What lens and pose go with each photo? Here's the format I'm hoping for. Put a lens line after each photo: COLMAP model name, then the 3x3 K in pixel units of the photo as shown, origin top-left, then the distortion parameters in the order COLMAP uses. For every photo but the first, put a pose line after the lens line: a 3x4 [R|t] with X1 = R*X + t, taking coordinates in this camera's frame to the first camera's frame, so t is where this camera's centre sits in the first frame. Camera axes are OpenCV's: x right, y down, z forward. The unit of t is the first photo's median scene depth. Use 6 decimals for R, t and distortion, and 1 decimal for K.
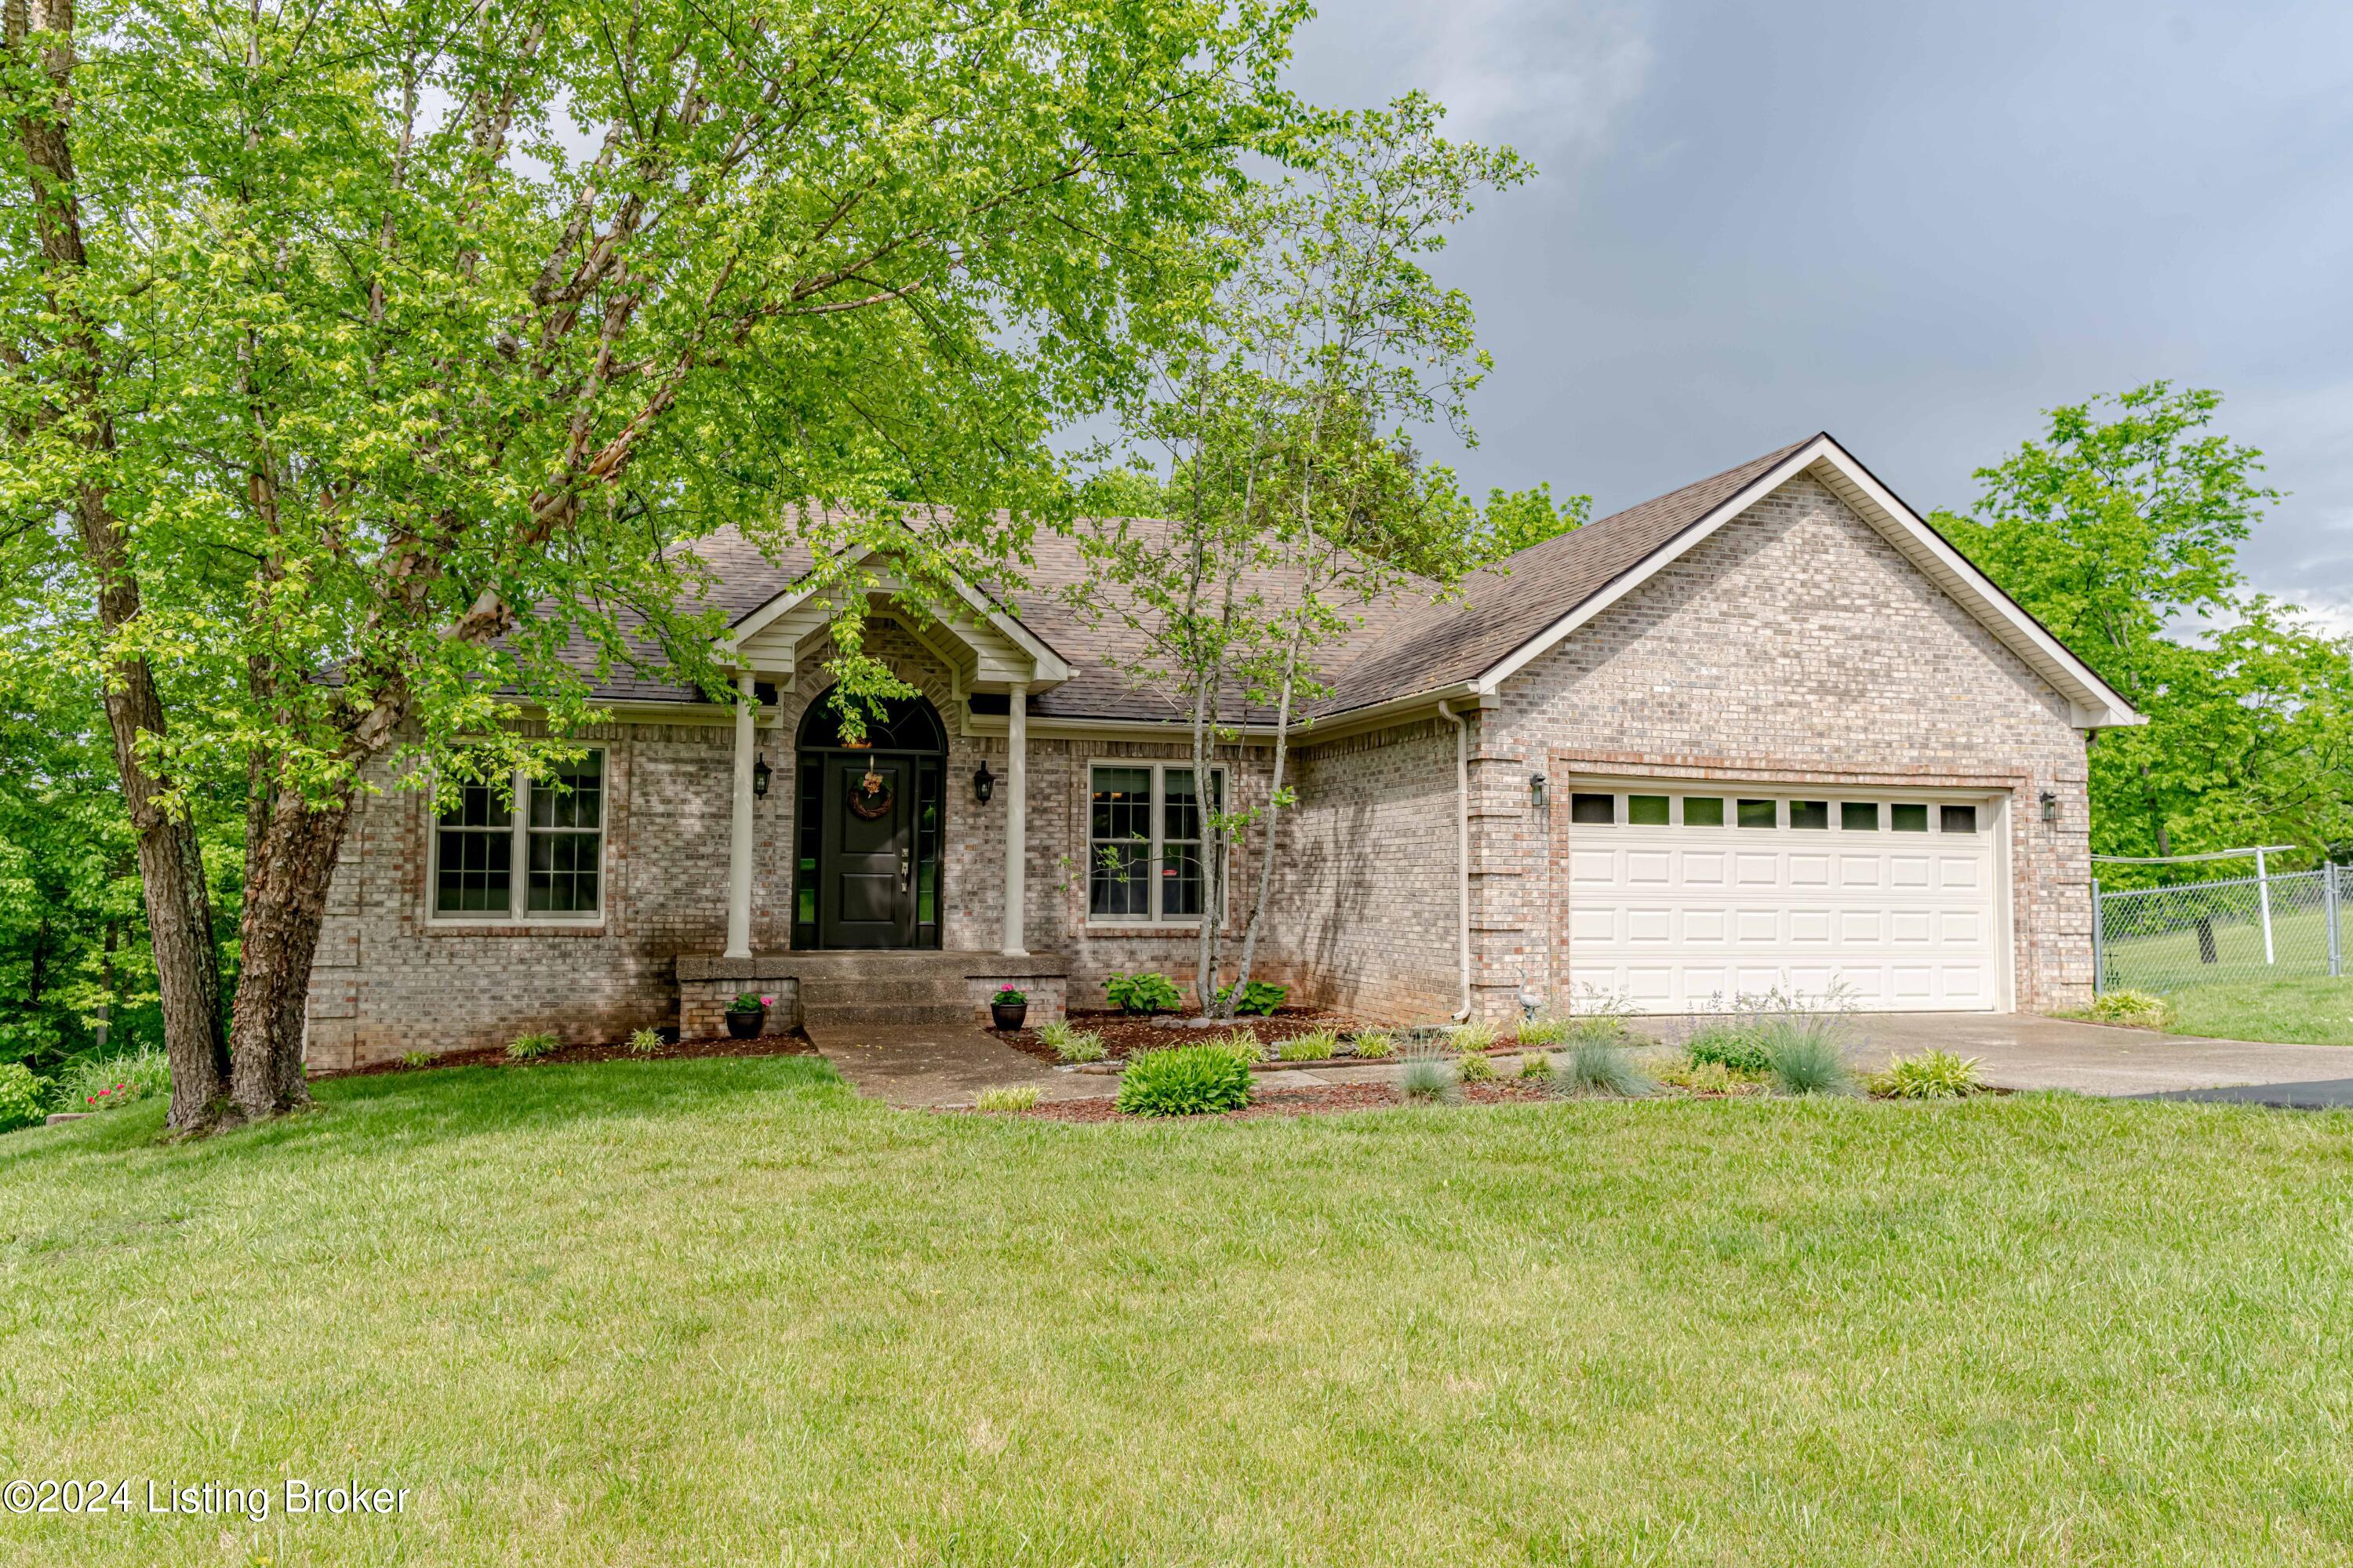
lens RADIAL K [[1549.3, 0, 1180.7], [0, 1549.3, 787.3], [0, 0, 1]] dist [-0.001434, -0.001457]
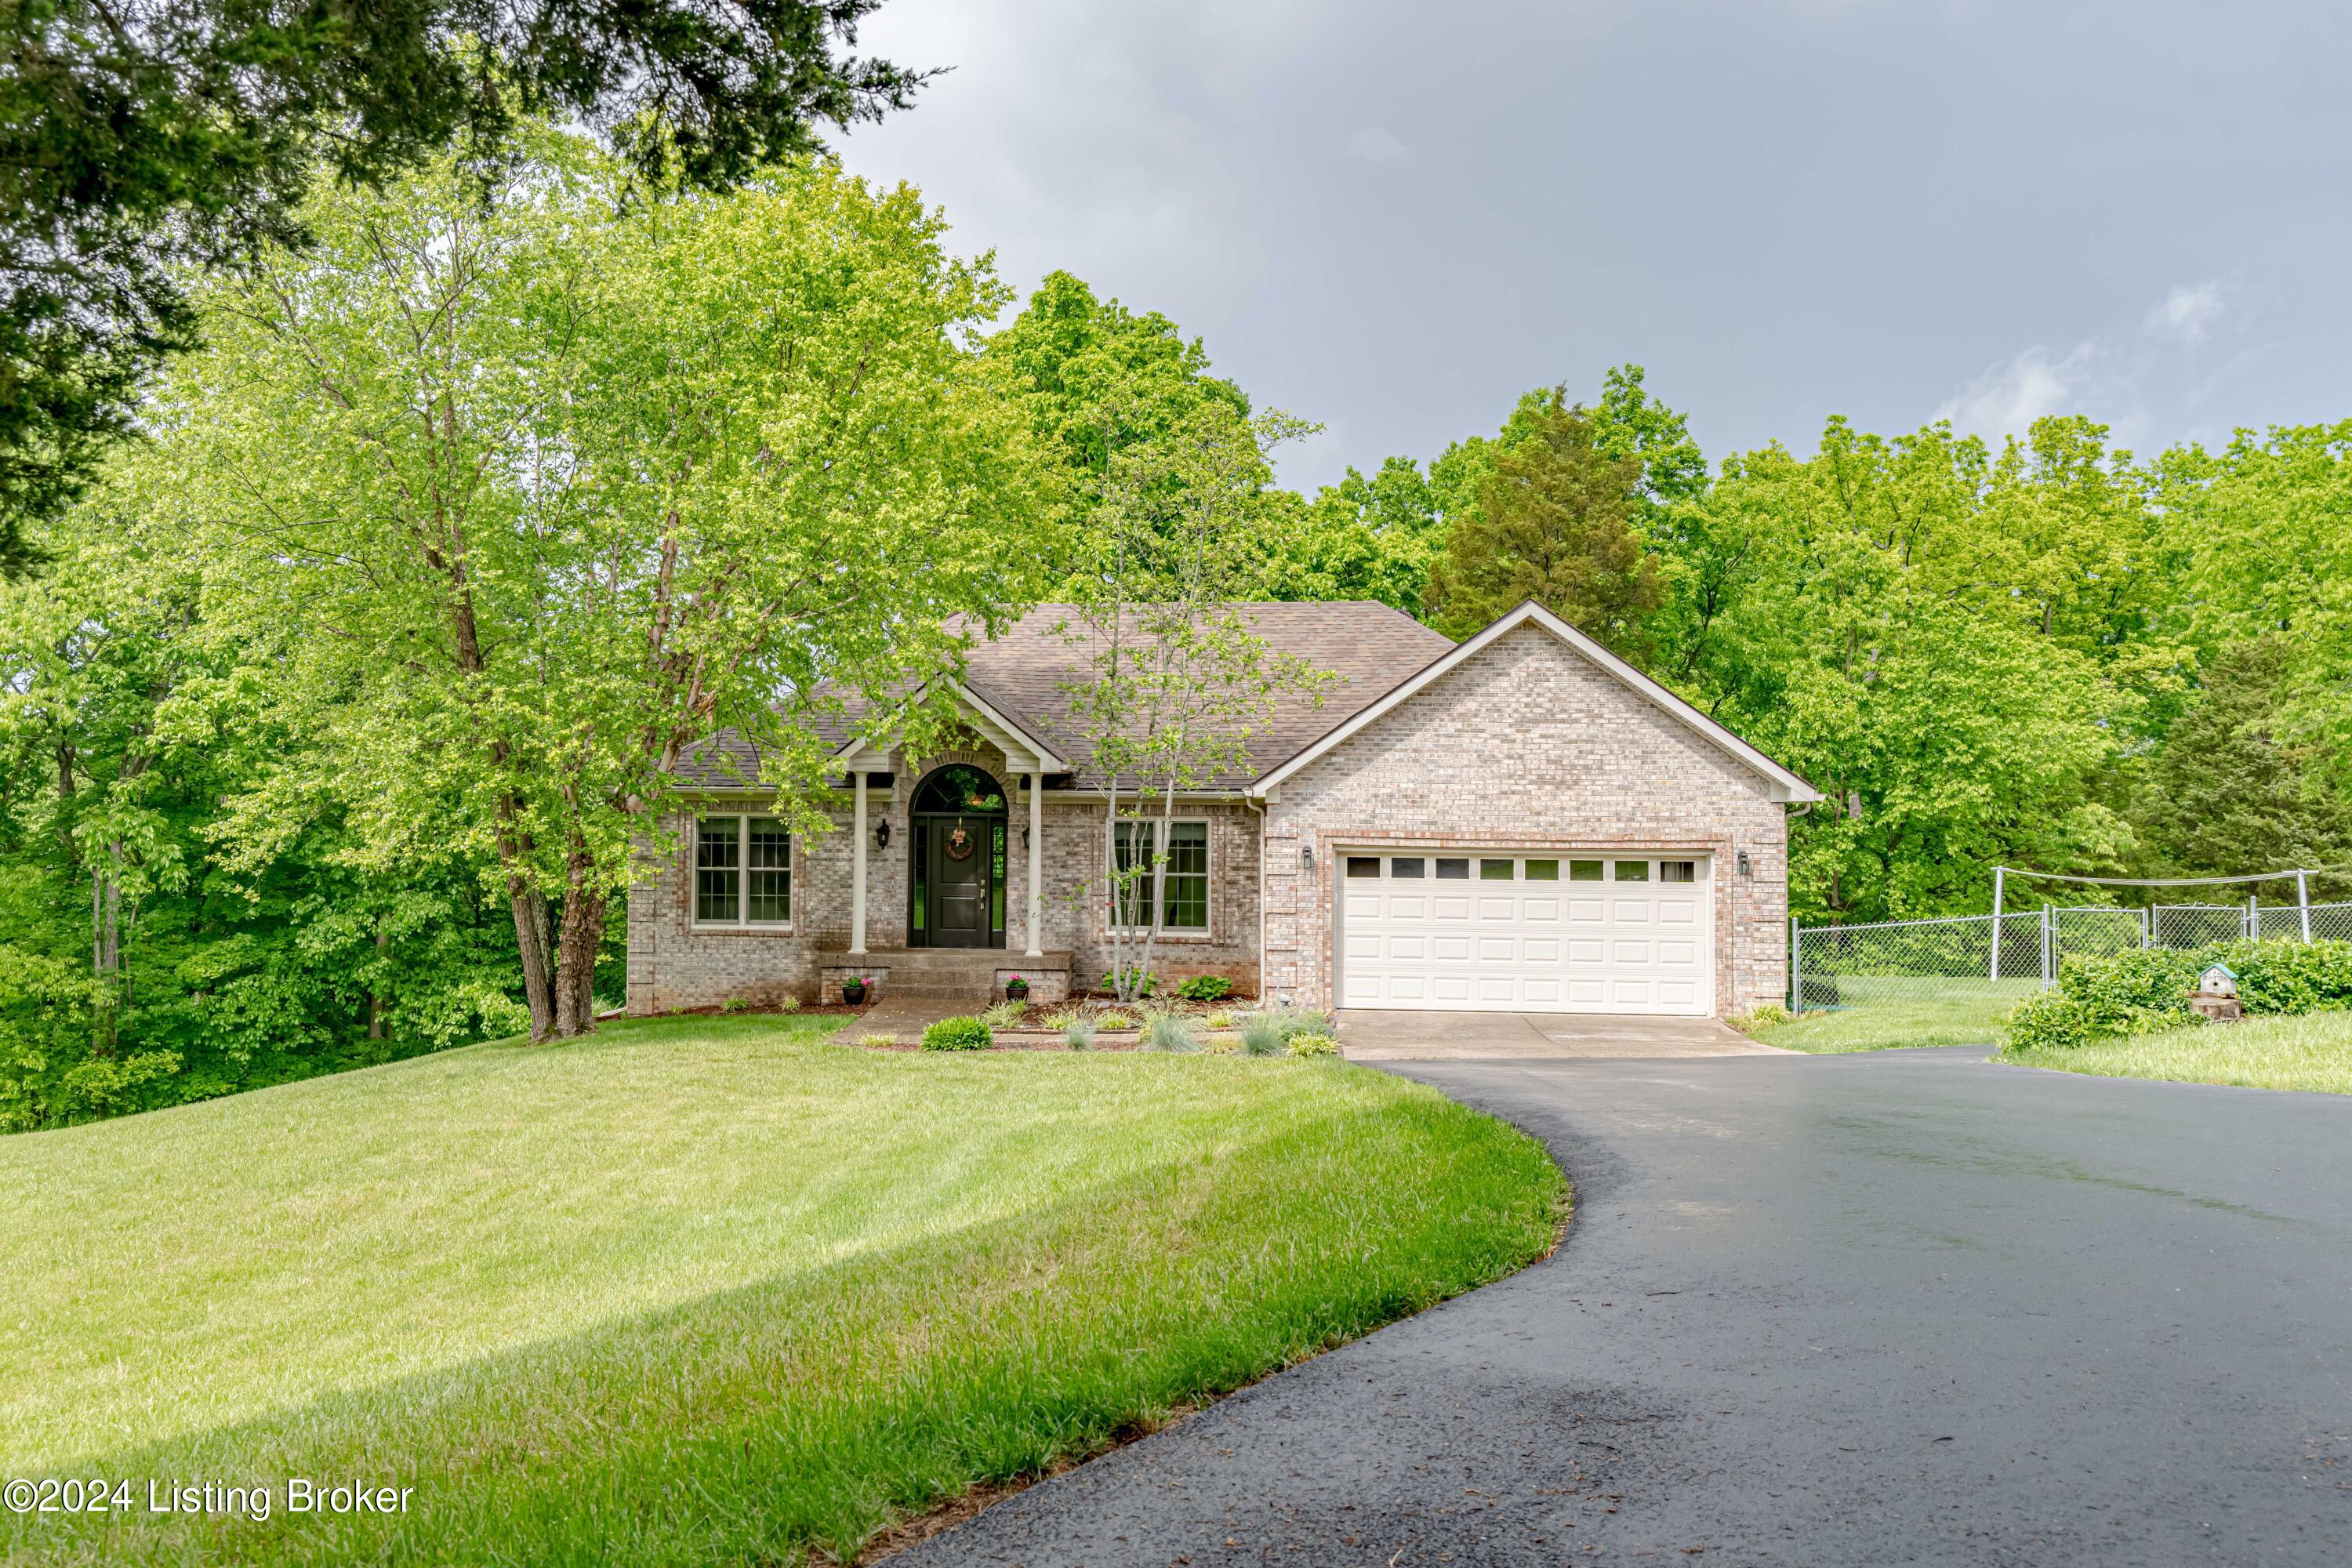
lens RADIAL K [[1911.5, 0, 1172.8], [0, 1911.5, 779.9], [0, 0, 1]] dist [-0.012315, -0.002199]
pose [[0.938990, -0.005571, -0.343899, 0.674737], [0.019930, 0.999070, 0.038233, -0.132582], [0.343366, -0.042754, 0.938228, -0.699434]]
